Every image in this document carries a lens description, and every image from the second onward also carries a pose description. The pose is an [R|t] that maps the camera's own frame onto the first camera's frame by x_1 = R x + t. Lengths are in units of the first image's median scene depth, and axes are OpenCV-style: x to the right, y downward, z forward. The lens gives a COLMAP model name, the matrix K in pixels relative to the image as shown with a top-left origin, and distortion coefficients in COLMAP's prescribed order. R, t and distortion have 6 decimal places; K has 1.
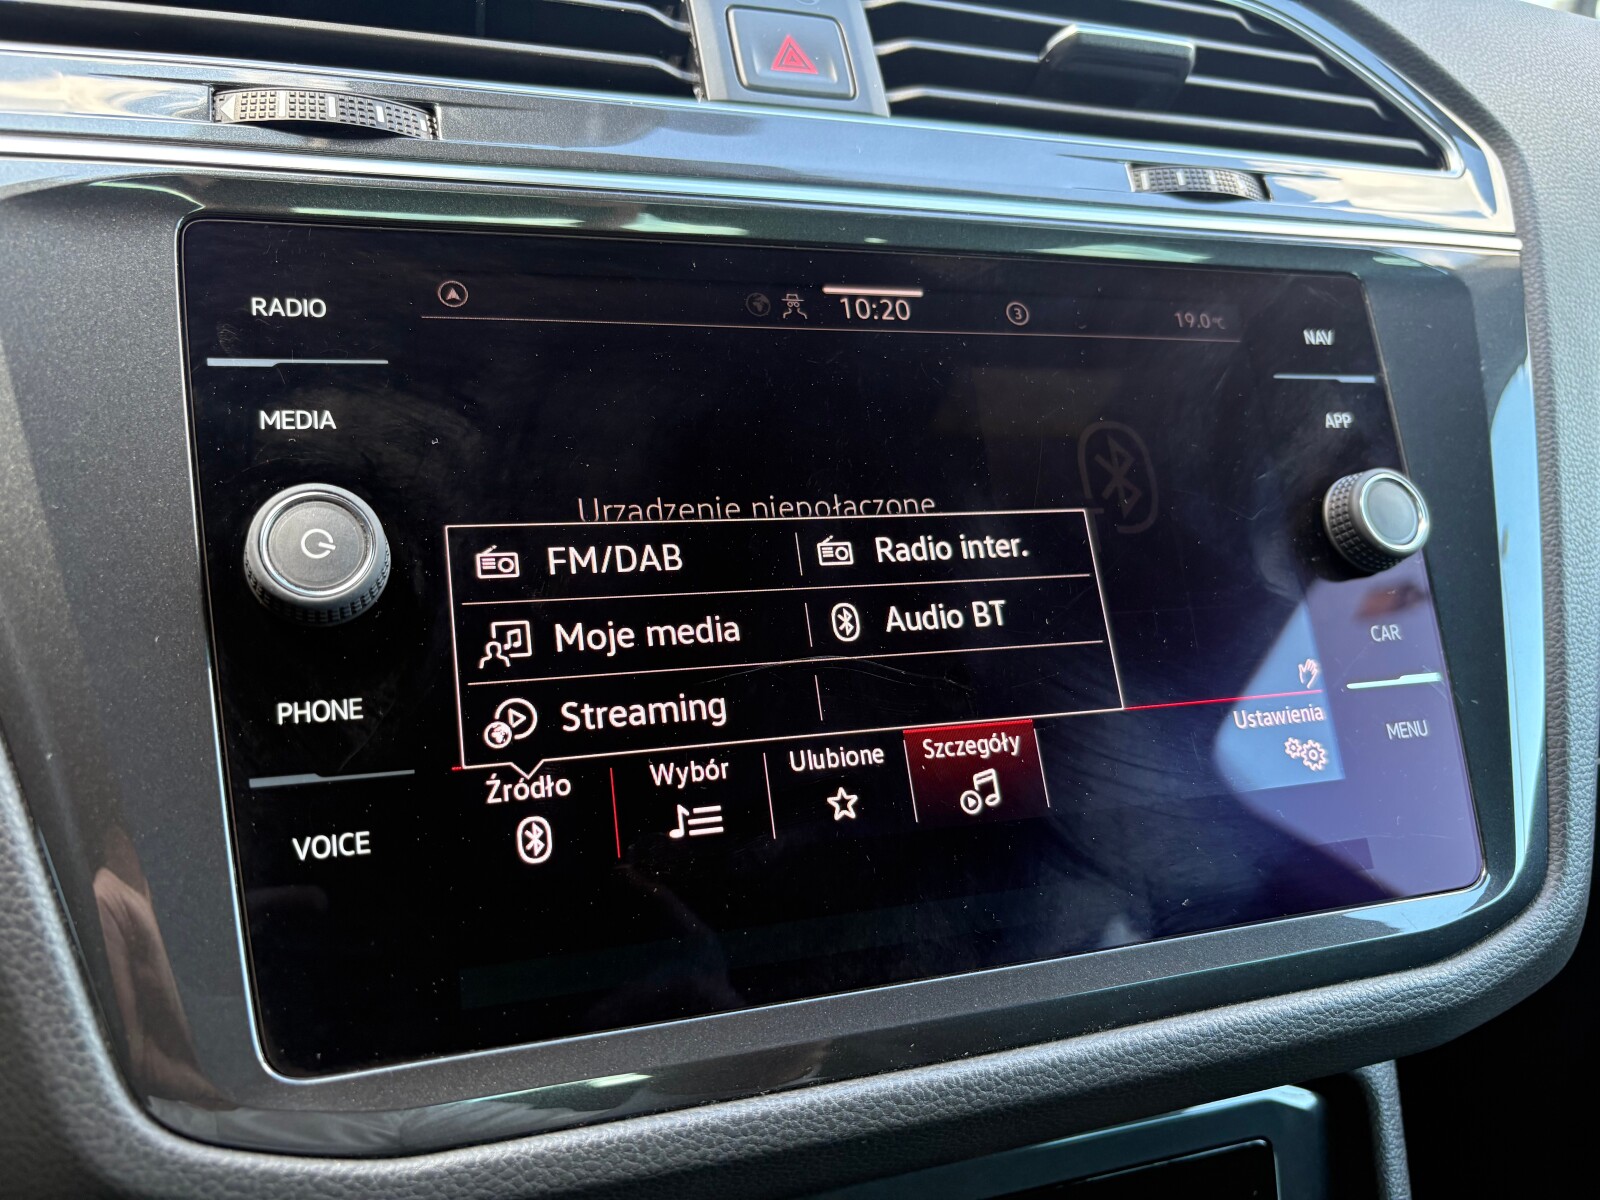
lens RADIAL K [[1256.1, 0, 799.3], [0, 1256.1, 592.6], [0, 0, 1]] dist [0.043589, -0.041674]
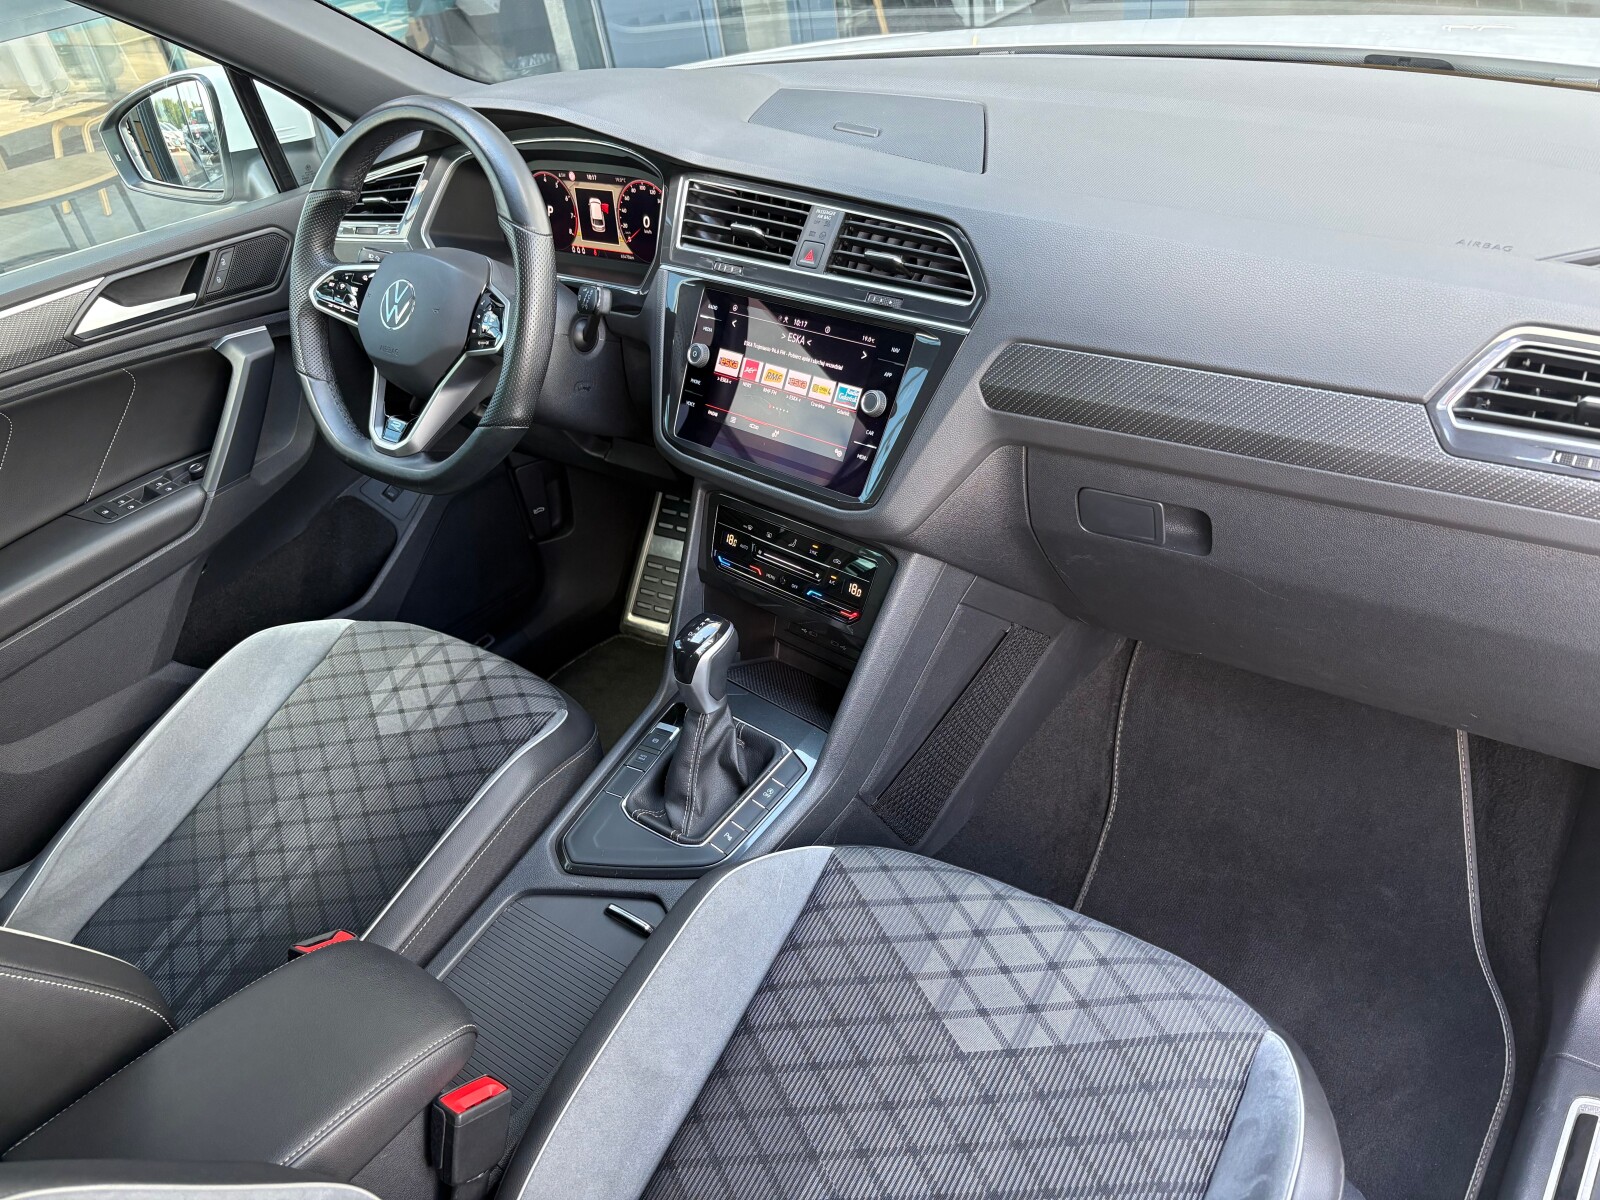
lens RADIAL K [[1256.1, 0, 763.2], [0, 1256.1, 610.2], [0, 0, 1]] dist [0.043589, -0.041674]
pose [[0.416506, 0.404757, -0.814061, 4.392232], [-0.113893, 0.911601, 0.394982, -1.137627], [0.901971, -0.071797, 0.425787, -1.154272]]
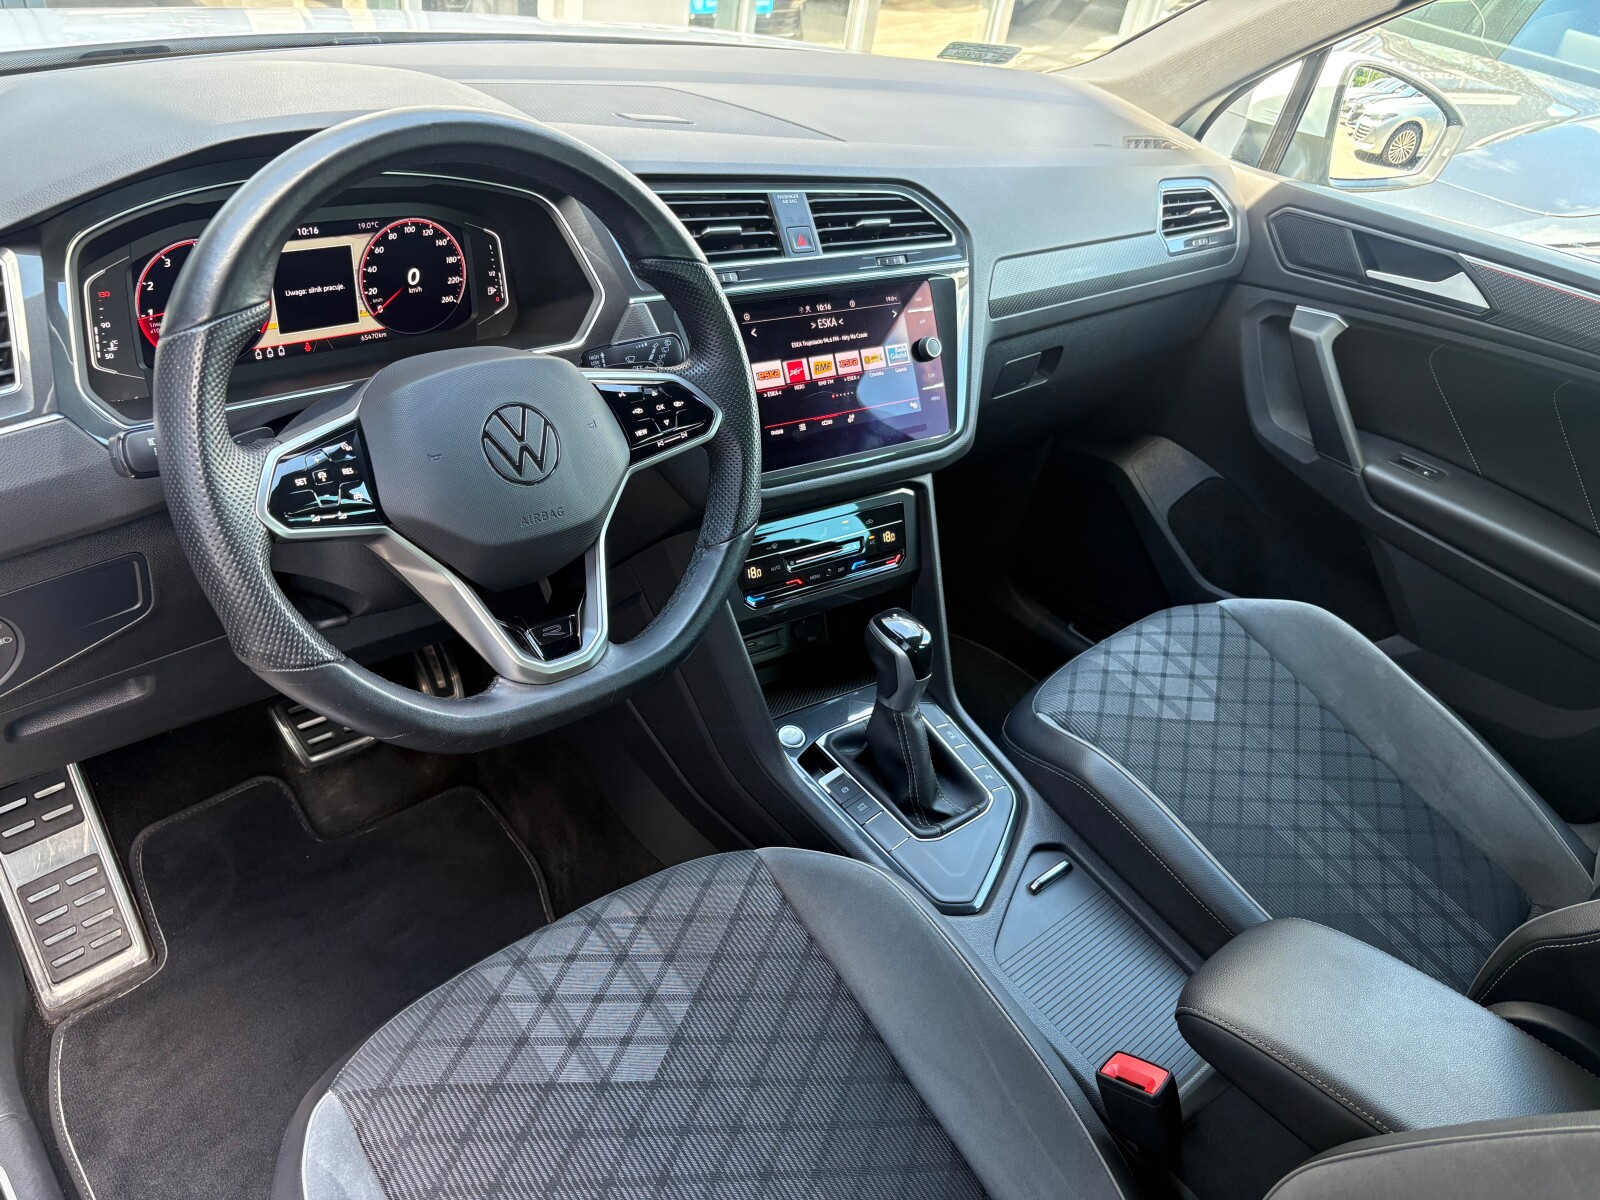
lens RADIAL K [[1256.1, 0, 811.5], [0, 1256.1, 603.4], [0, 0, 1]] dist [0.043589, -0.041674]
pose [[0.952488, -0.096686, 0.288824, -1.473260], [0.005312, 0.953406, 0.301642, -0.621398], [-0.304531, -0.285776, 0.908621, -3.554935]]
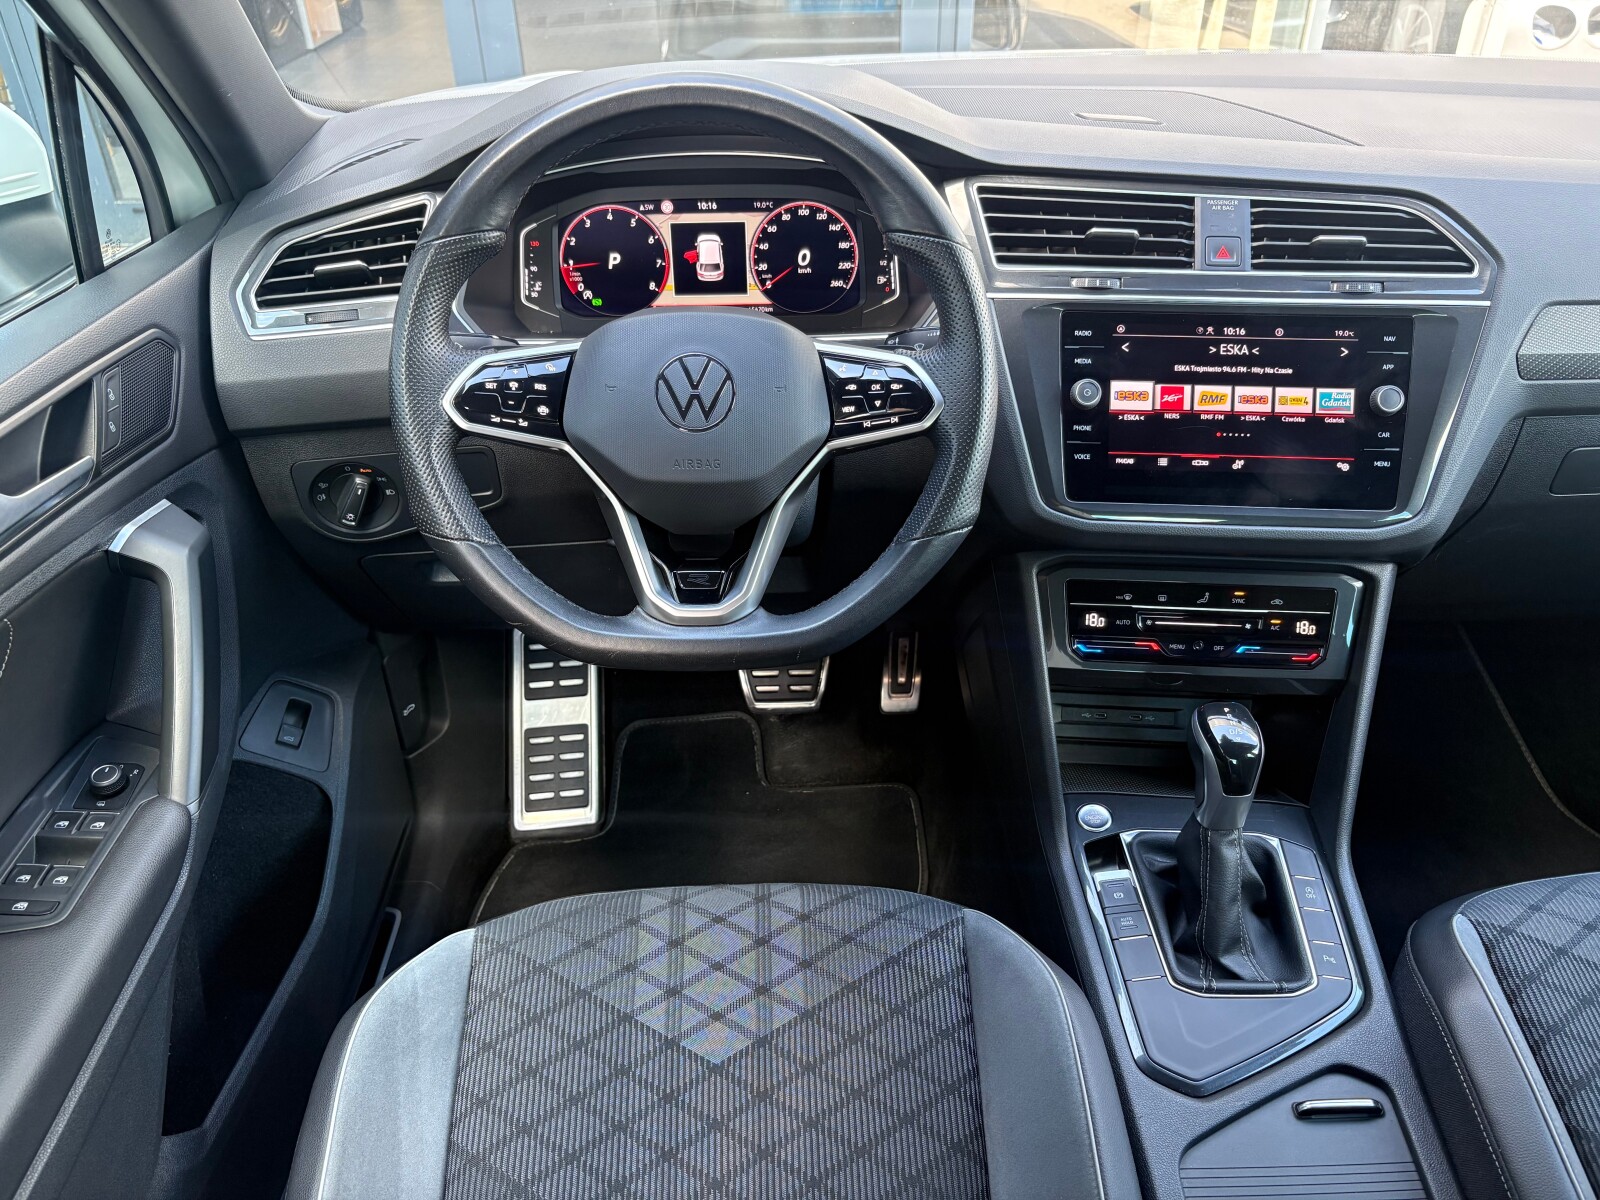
lens RADIAL K [[1256.1, 0, 799.2], [0, 1256.1, 607.0], [0, 0, 1]] dist [0.043589, -0.041674]
pose [[0.910168, 0.163080, -0.380787, 0.482688], [-0.062237, 0.962646, 0.263514, -0.378256], [0.409537, -0.216143, 0.886319, -3.244427]]
